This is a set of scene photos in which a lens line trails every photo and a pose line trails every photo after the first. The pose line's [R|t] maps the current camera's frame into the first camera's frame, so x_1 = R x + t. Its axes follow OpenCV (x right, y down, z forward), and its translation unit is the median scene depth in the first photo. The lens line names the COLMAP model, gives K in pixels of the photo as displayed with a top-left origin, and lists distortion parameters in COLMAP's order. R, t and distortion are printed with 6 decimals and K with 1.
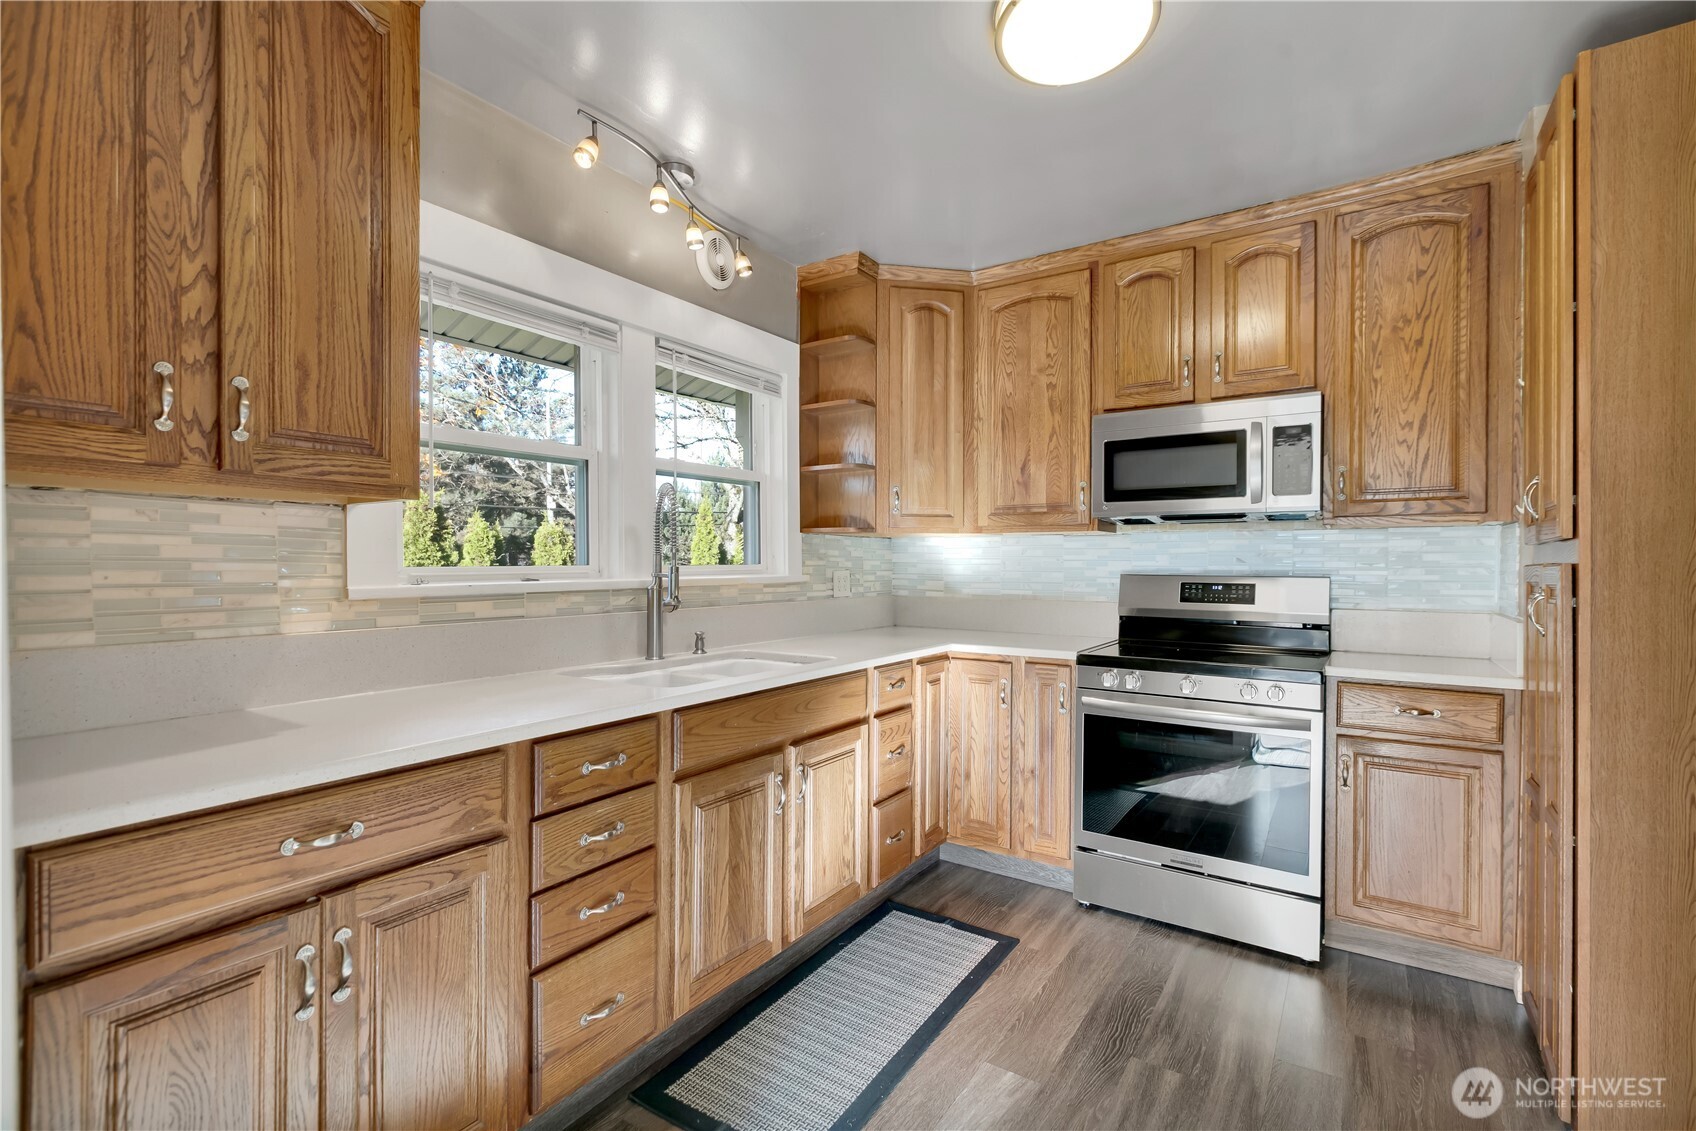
lens RADIAL K [[762.8, 0, 855.9], [0, 762.8, 570.5], [0, 0, 1]] dist [-0.000428, 0.000326]
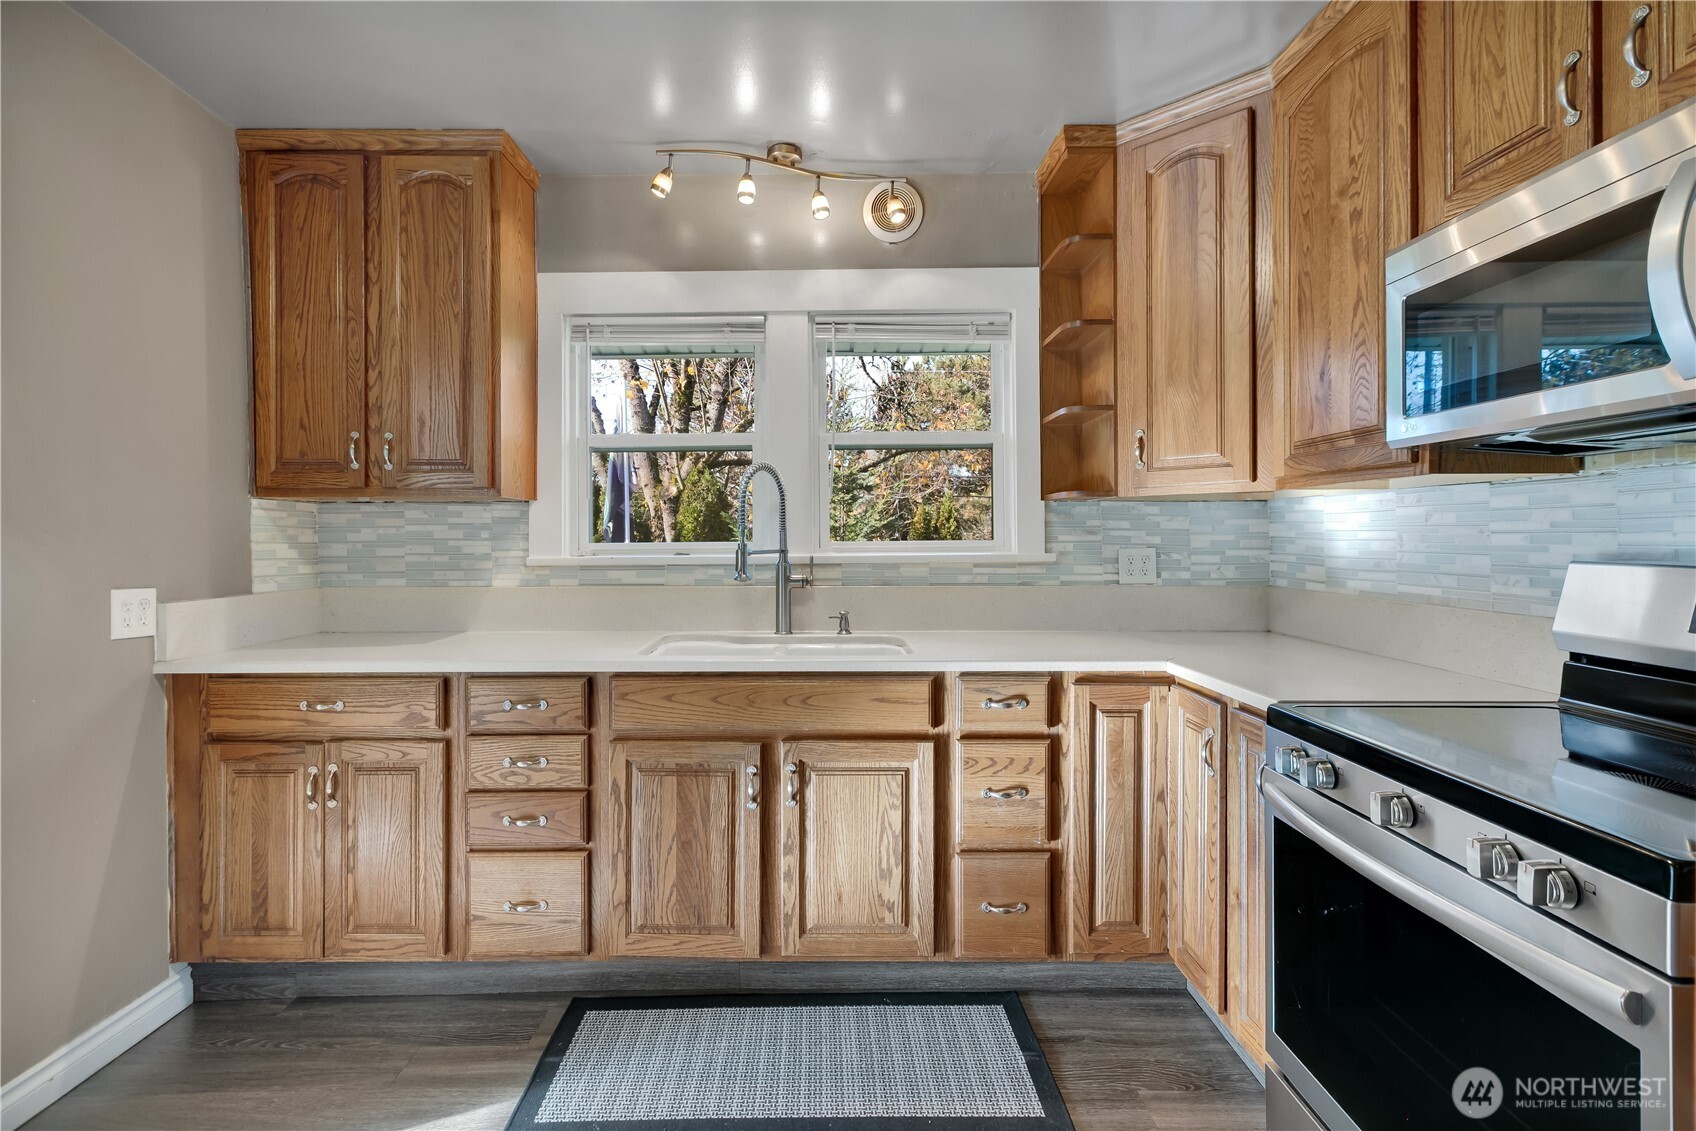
lens RADIAL K [[801.2, 0, 847.0], [0, 801.2, 537.3], [0, 0, 1]] dist [0.000314, 0.000297]
pose [[0.545539, -0.002437, -0.838082, 0.613417], [-0.003765, 0.999979, -0.005358, -0.006776], [0.838077, 0.006078, 0.545518, 0.434610]]
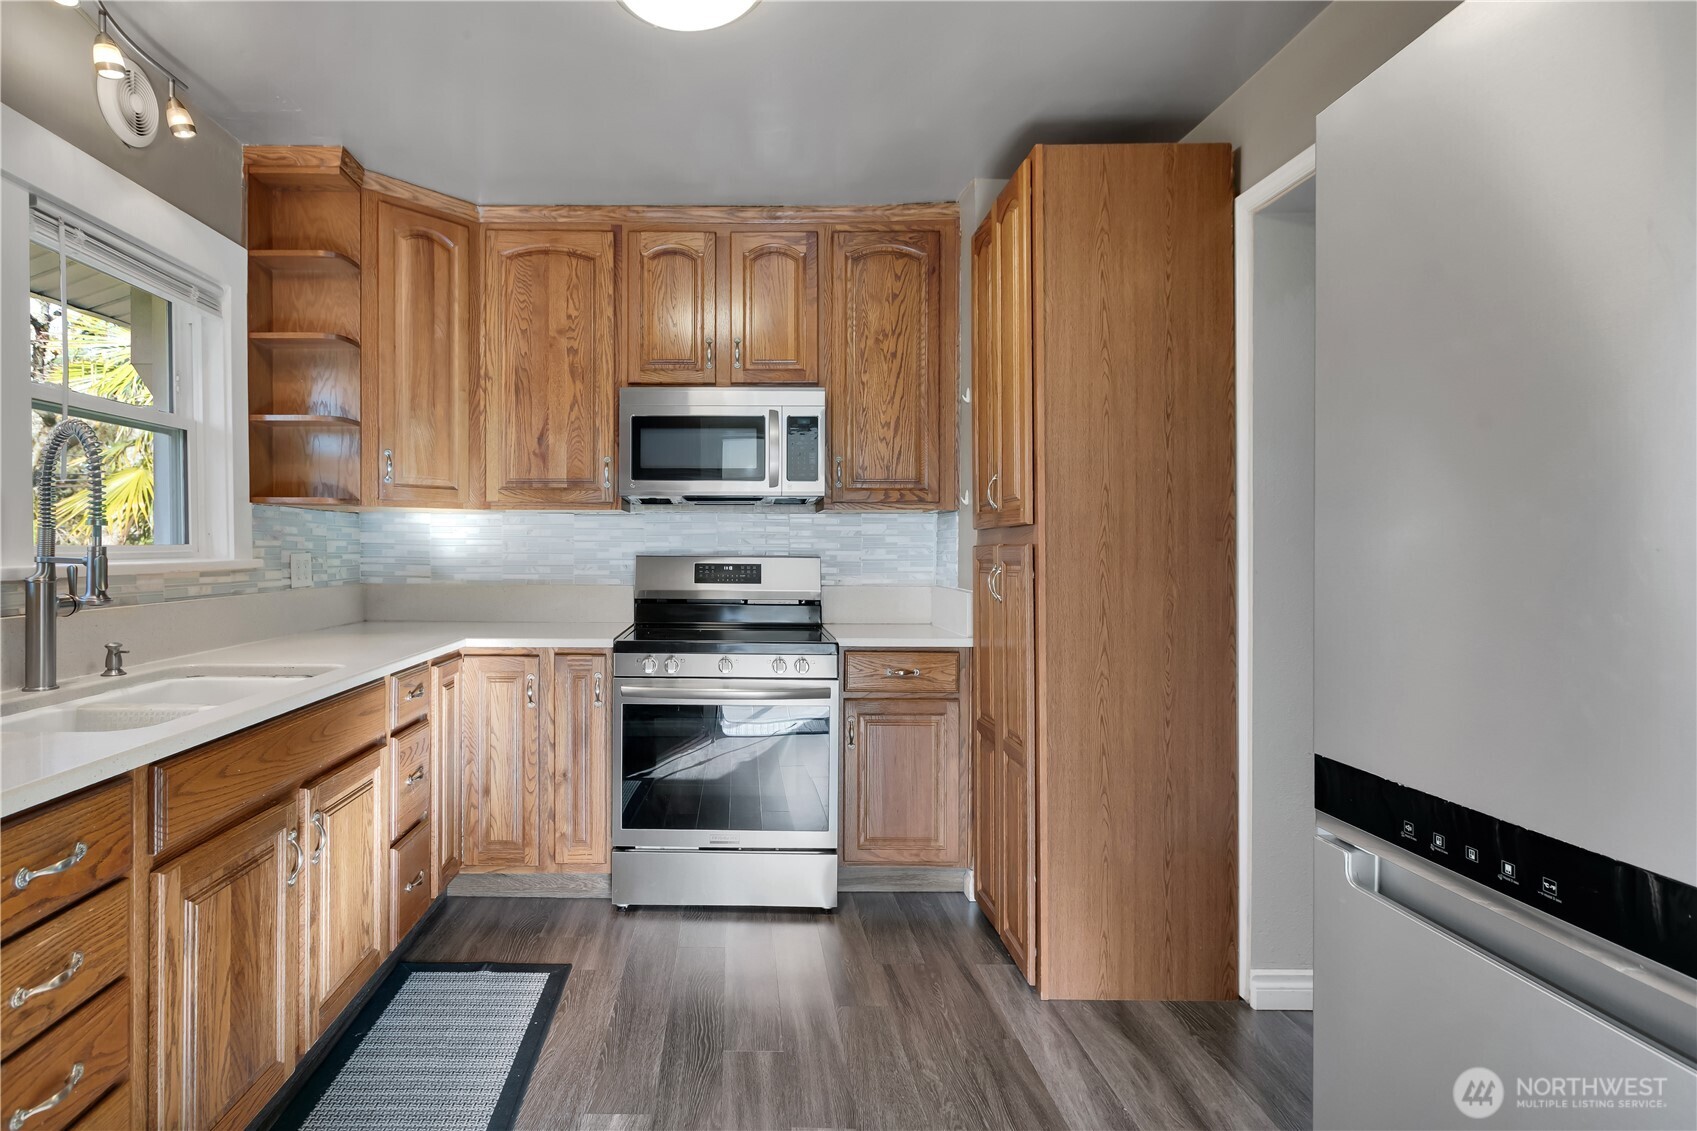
lens RADIAL K [[816.0, 0, 736.5], [0, 816.0, 551.6], [0, 0, 1]] dist [0.001971, 0.000262]
pose [[0.833508, -0.002616, 0.552501, -0.138484], [0.004214, 0.999990, -0.001623, 0.002237], [-0.552491, 0.003682, 0.833510, 0.085112]]
